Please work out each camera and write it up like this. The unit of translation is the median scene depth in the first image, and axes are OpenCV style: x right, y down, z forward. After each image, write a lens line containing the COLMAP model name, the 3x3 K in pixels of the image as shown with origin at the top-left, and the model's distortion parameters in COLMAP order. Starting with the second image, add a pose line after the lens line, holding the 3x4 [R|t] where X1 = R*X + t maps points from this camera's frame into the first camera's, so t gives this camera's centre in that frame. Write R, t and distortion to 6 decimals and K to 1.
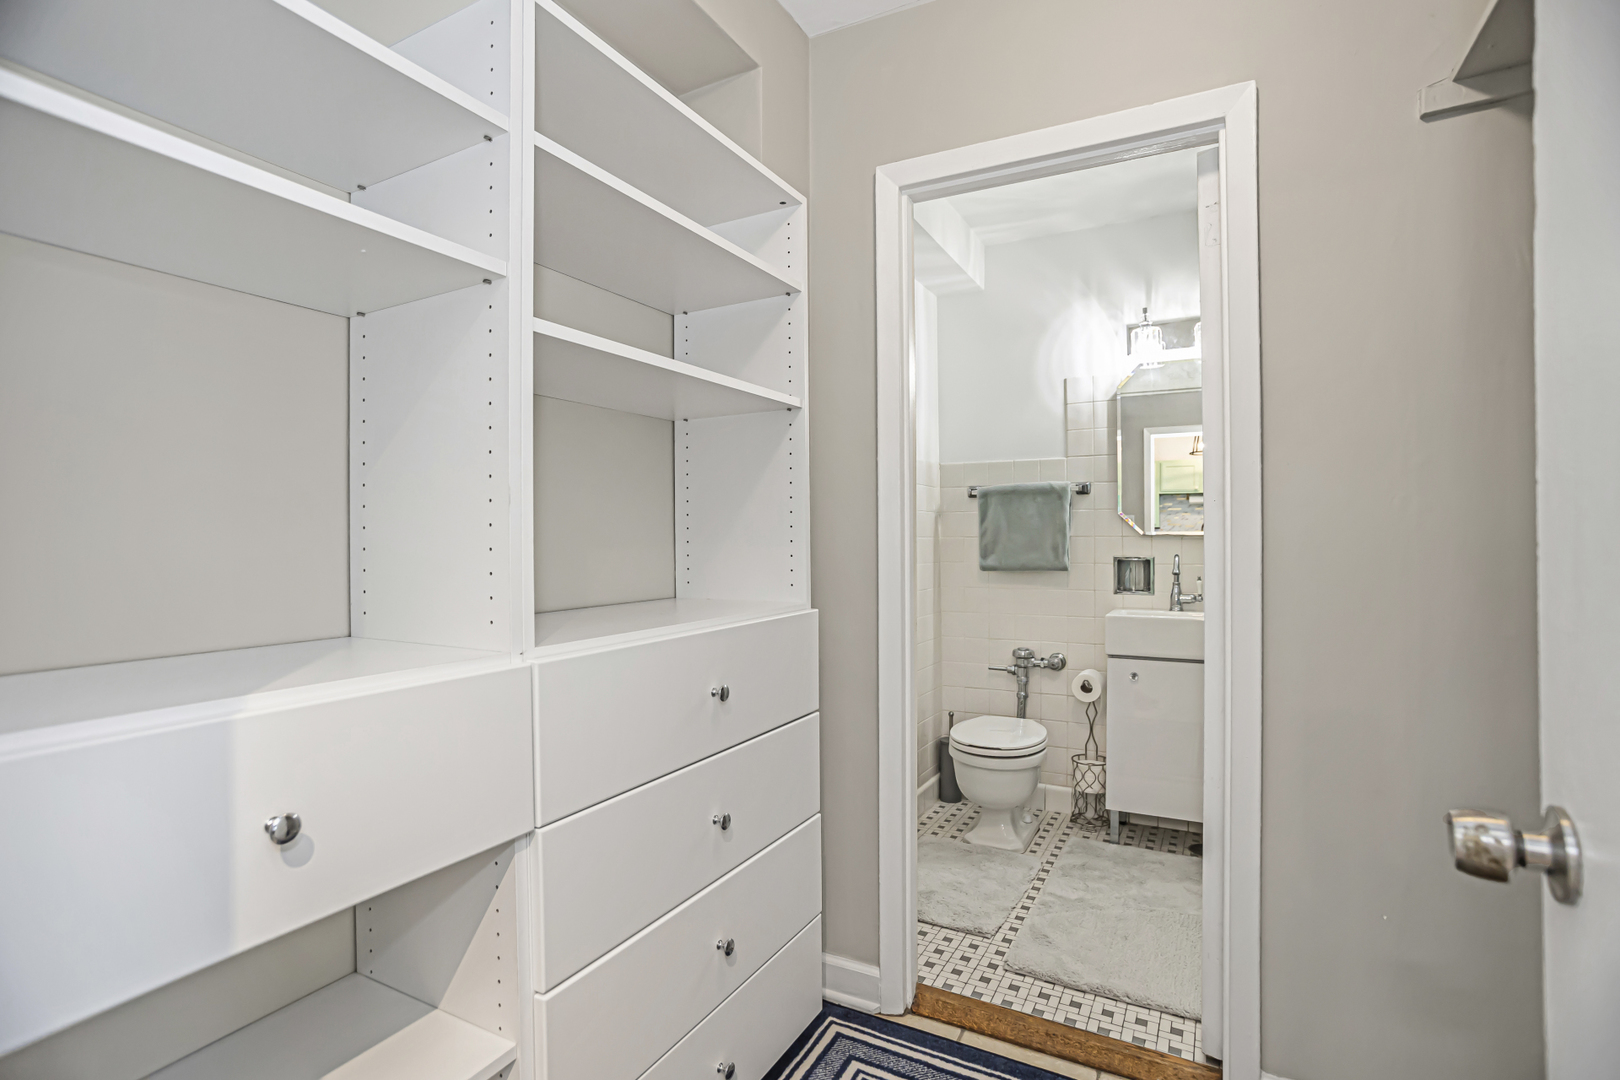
lens RADIAL K [[788.1, 0, 808.9], [0, 788.1, 527.6], [0, 0, 1]] dist [-0.054629, 0.030009]
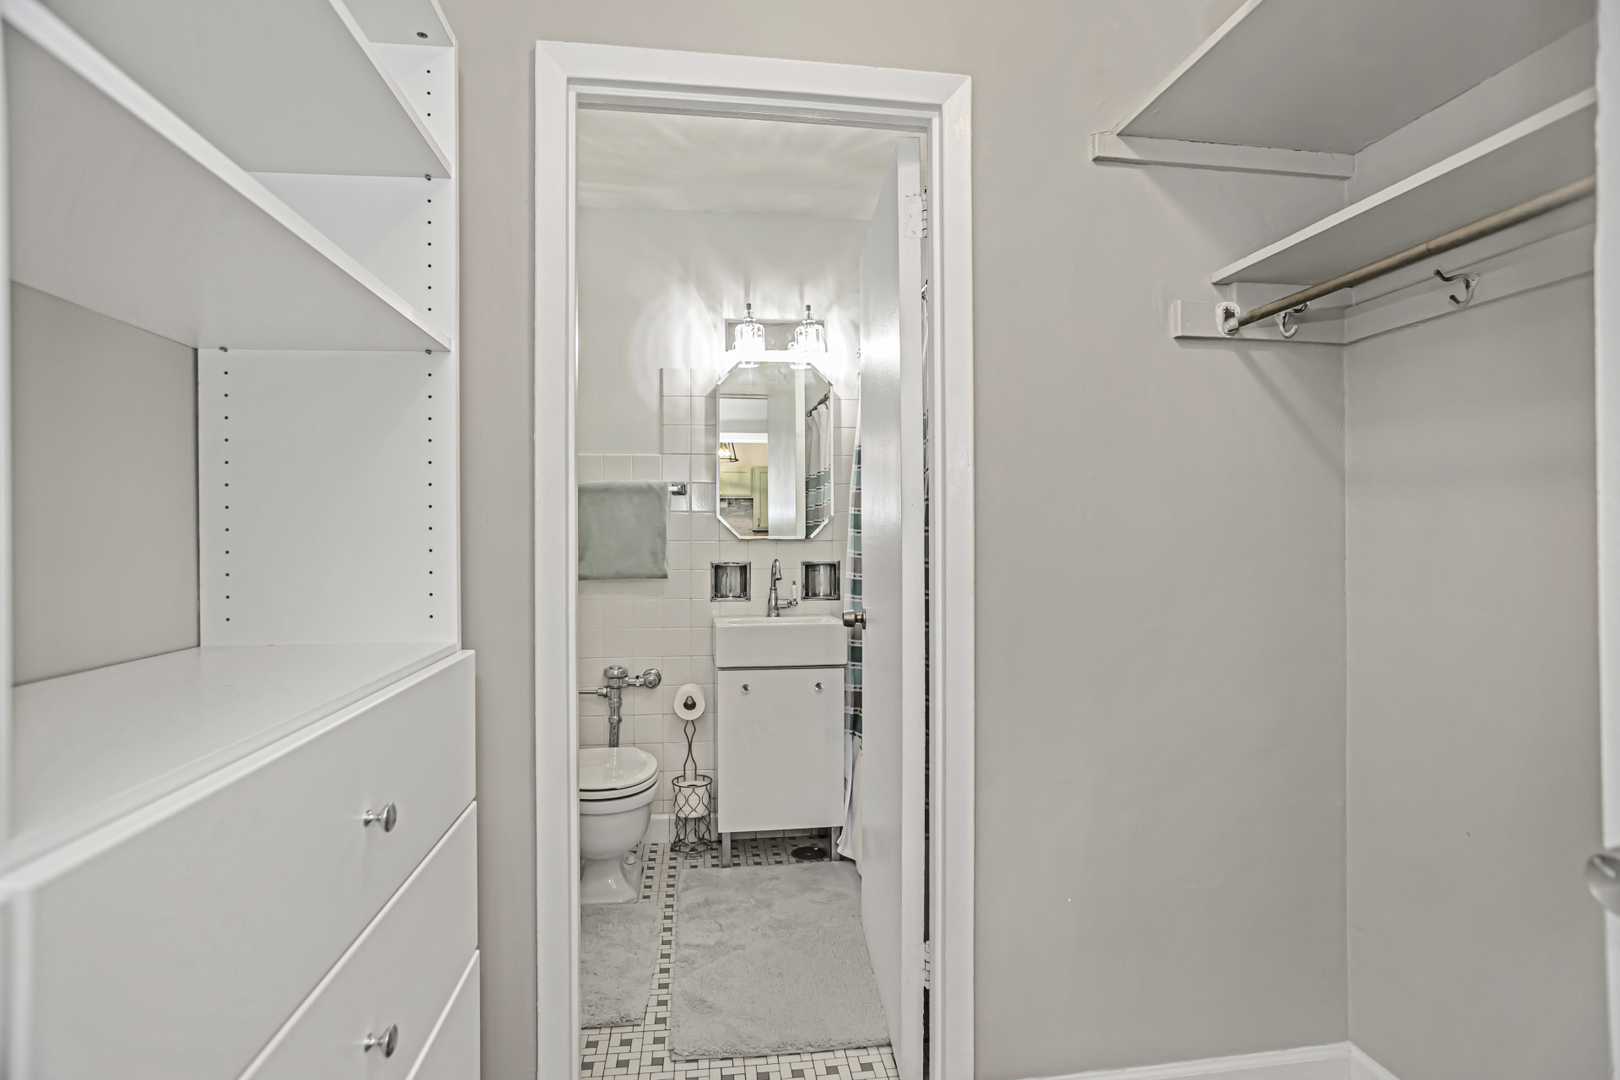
lens RADIAL K [[788.1, 0, 781.1], [0, 788.1, 530.3], [0, 0, 1]] dist [-0.054629, 0.030009]
pose [[0.810734, 0.007159, 0.585371, -0.101813], [-0.008158, 0.999966, -0.000932, -0.001037], [-0.585358, -0.004020, 0.810765, 0.182464]]
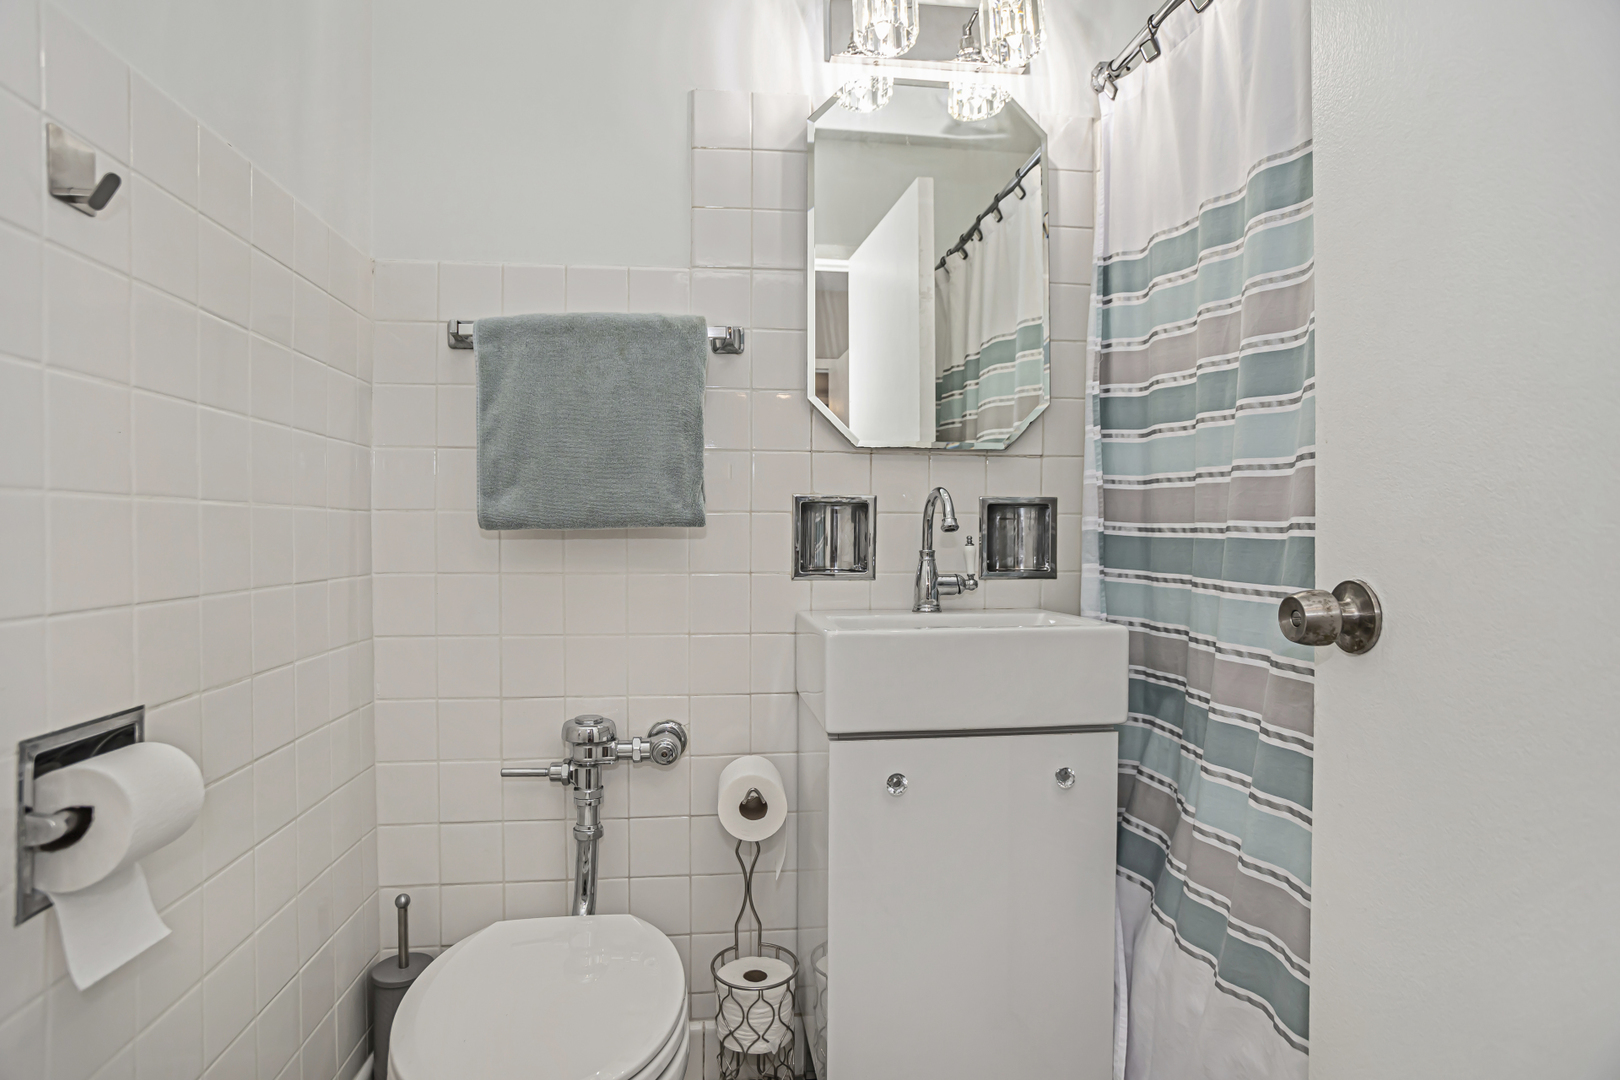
lens RADIAL K [[785.1, 0, 784.6], [0, 785.1, 545.0], [0, 0, 1]] dist [-0.048592, 0.000141]
pose [[0.817033, -0.000583, 0.576591, 0.129675], [-0.014698, 0.999653, 0.021839, 0.056640], [-0.576404, -0.026318, 0.816741, 0.650902]]
